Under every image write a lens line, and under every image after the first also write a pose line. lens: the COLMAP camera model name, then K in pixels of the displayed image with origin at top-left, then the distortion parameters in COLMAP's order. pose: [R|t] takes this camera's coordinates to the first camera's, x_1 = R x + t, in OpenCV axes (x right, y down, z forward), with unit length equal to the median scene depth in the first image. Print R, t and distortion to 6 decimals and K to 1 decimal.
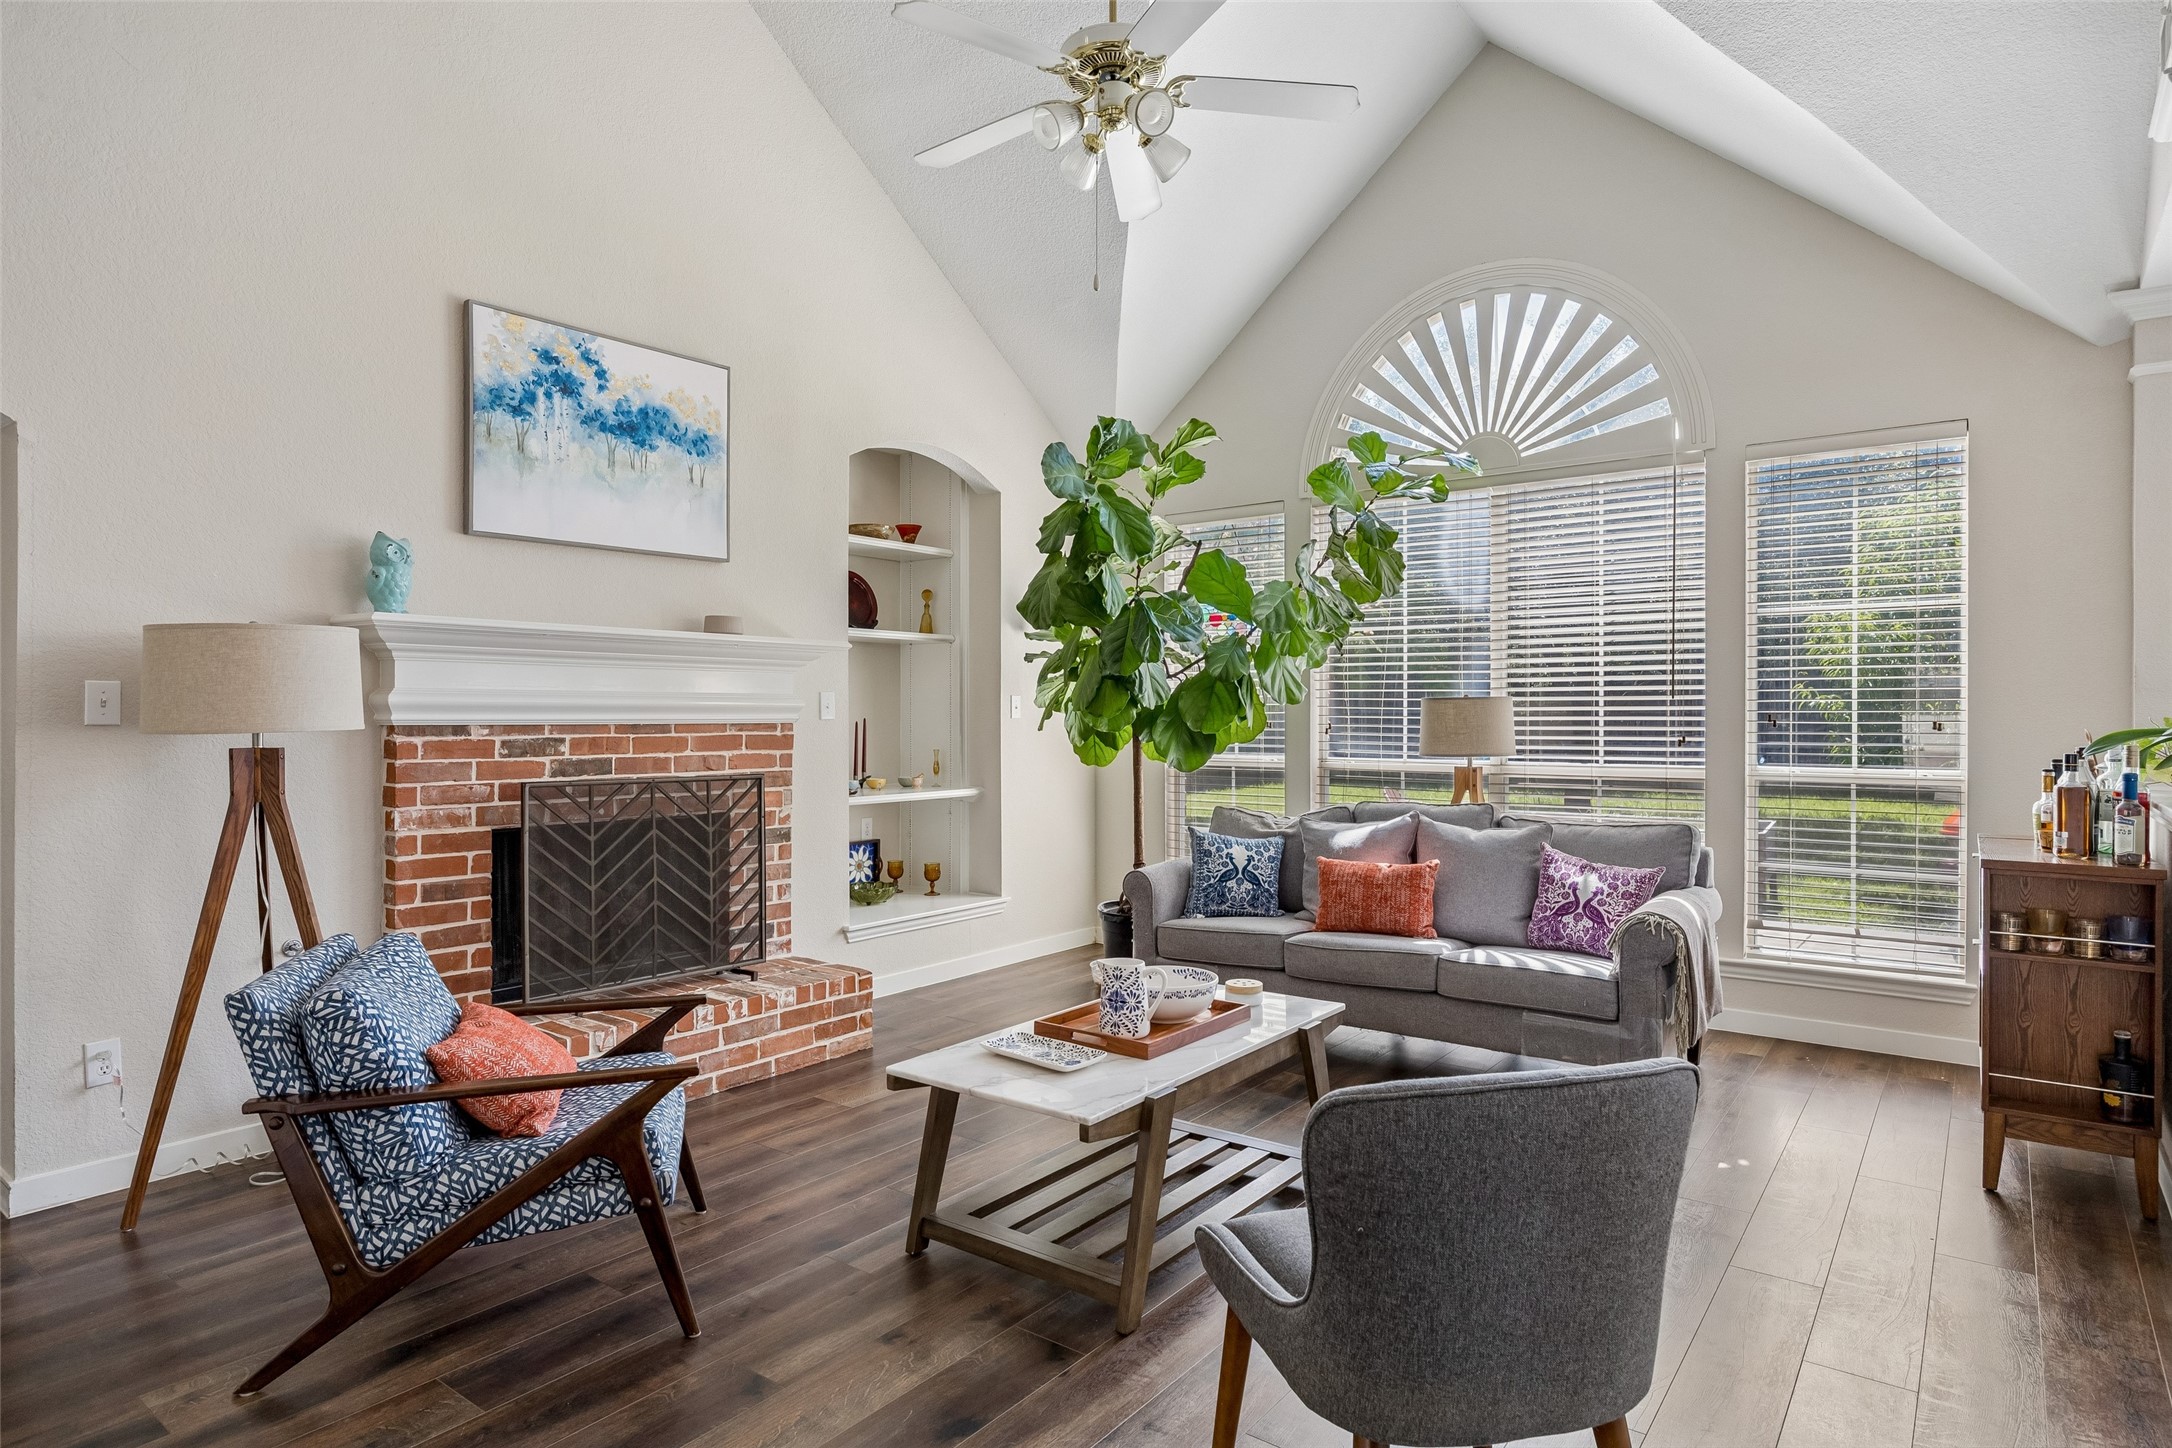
lens RADIAL K [[1242.0, 0, 1095.4], [0, 1242.0, 708.4], [0, 0, 1]] dist [0.017618, -0.000658]
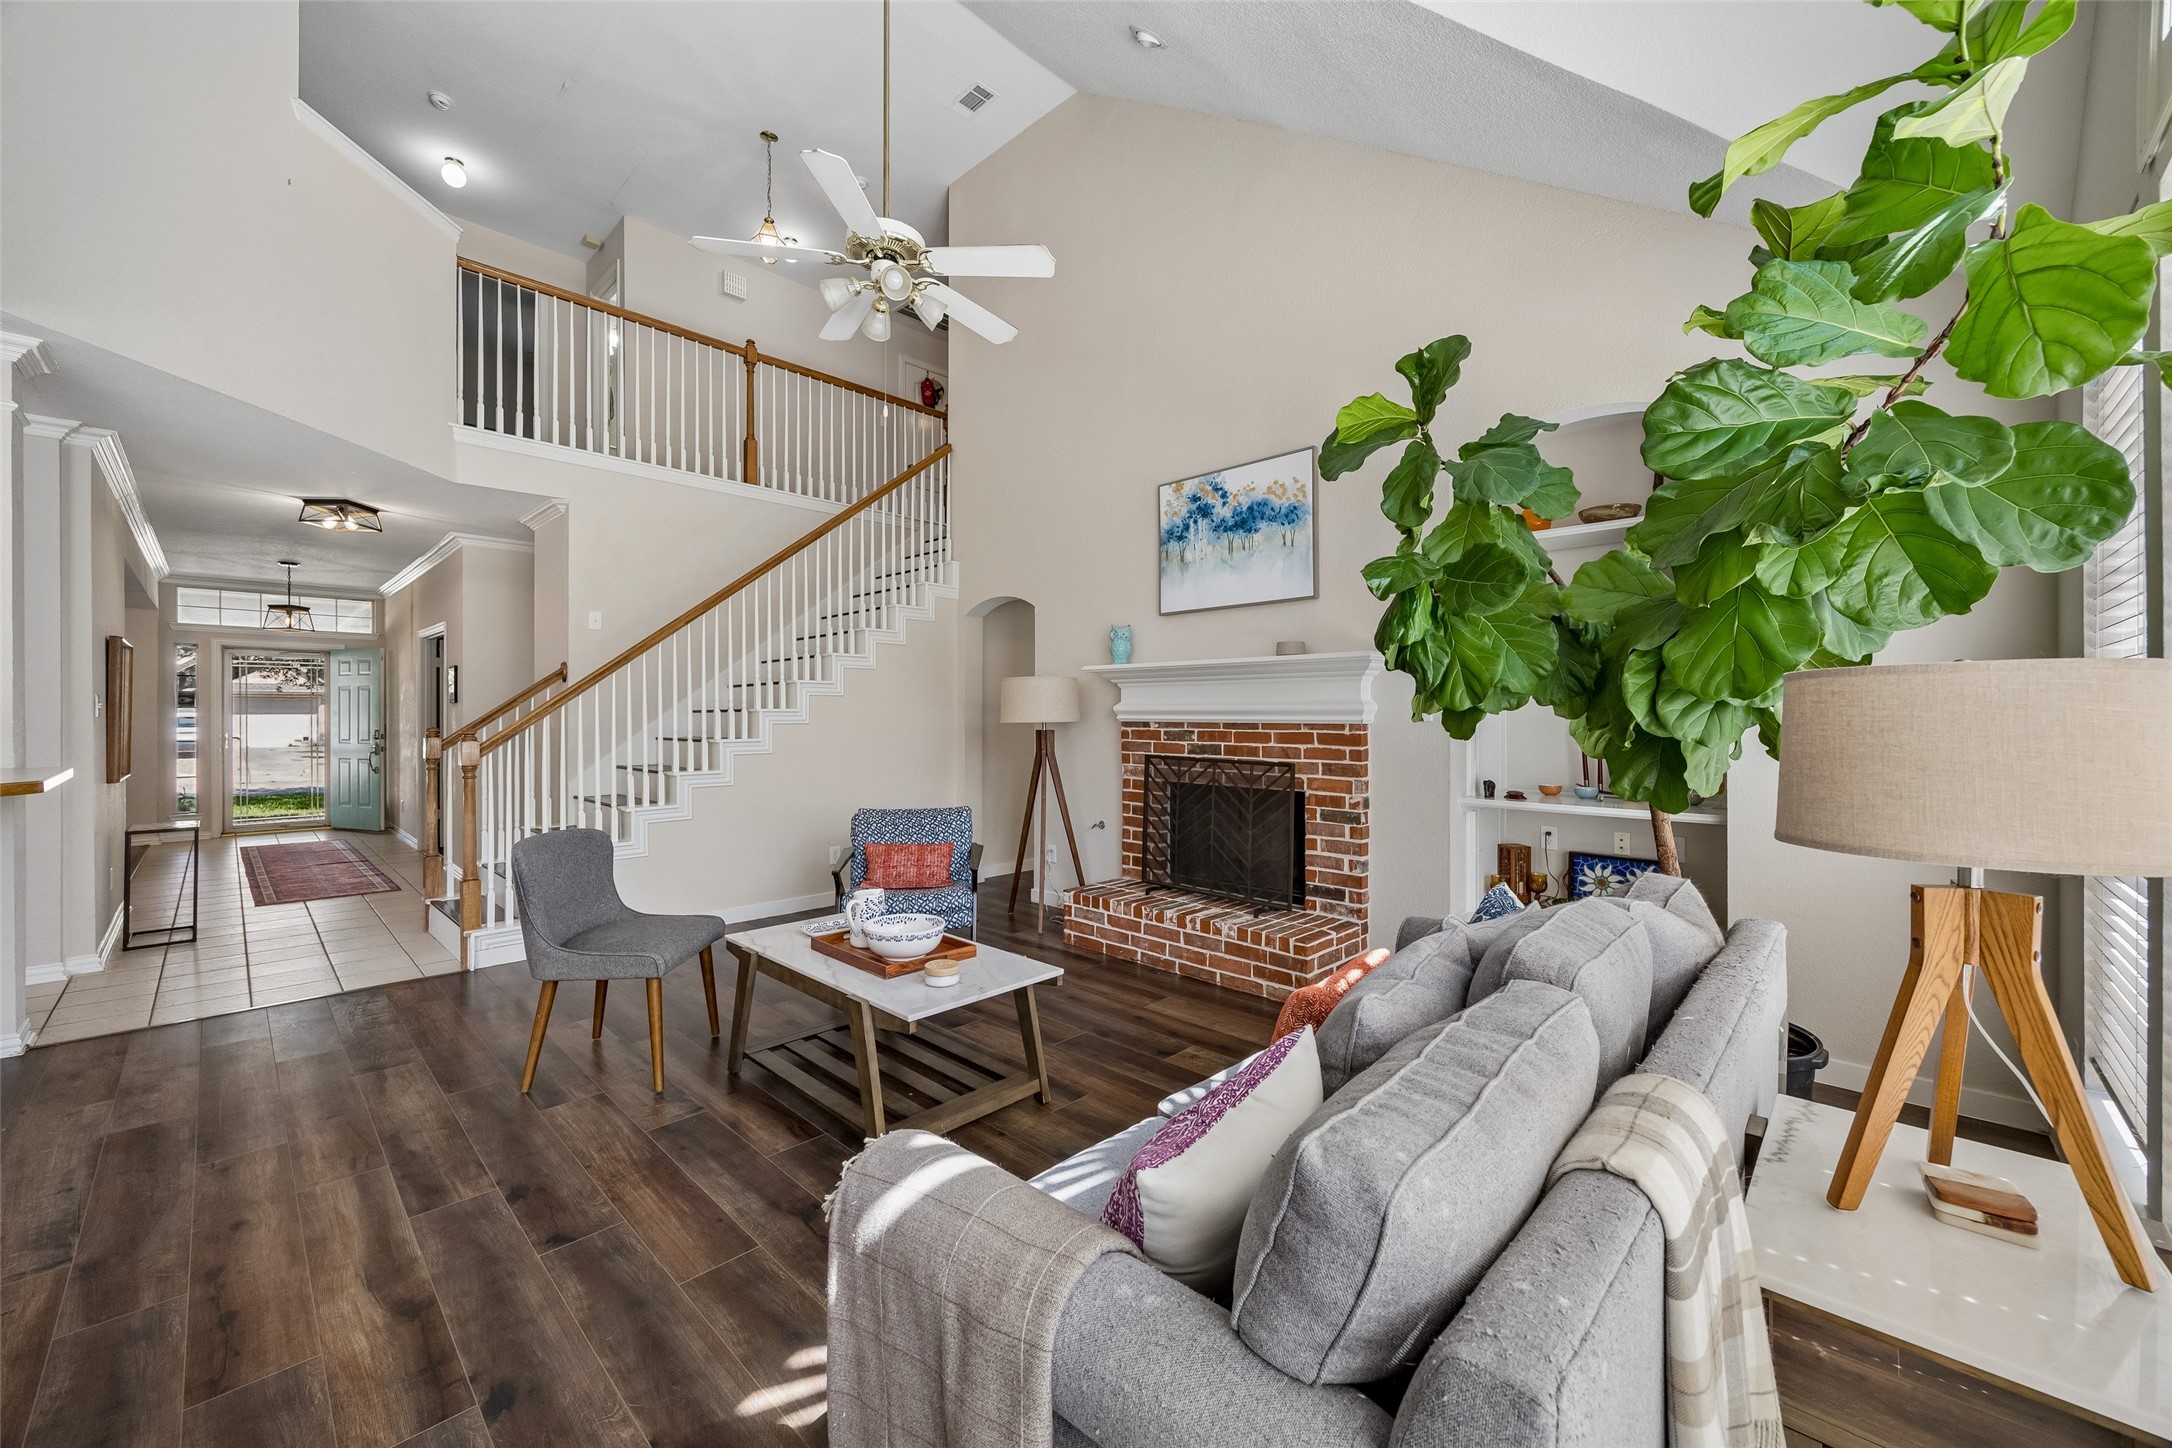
lens RADIAL K [[836.7, 0, 1086.8], [0, 836.7, 719.1], [0, 0, 1]] dist [0.000932, -0.000137]
pose [[-0.129971, 0.006296, -0.991498, 0.650937], [0.003459, 0.999977, 0.005896, 0.001741], [0.991512, -0.002663, -0.129990, 0.966058]]
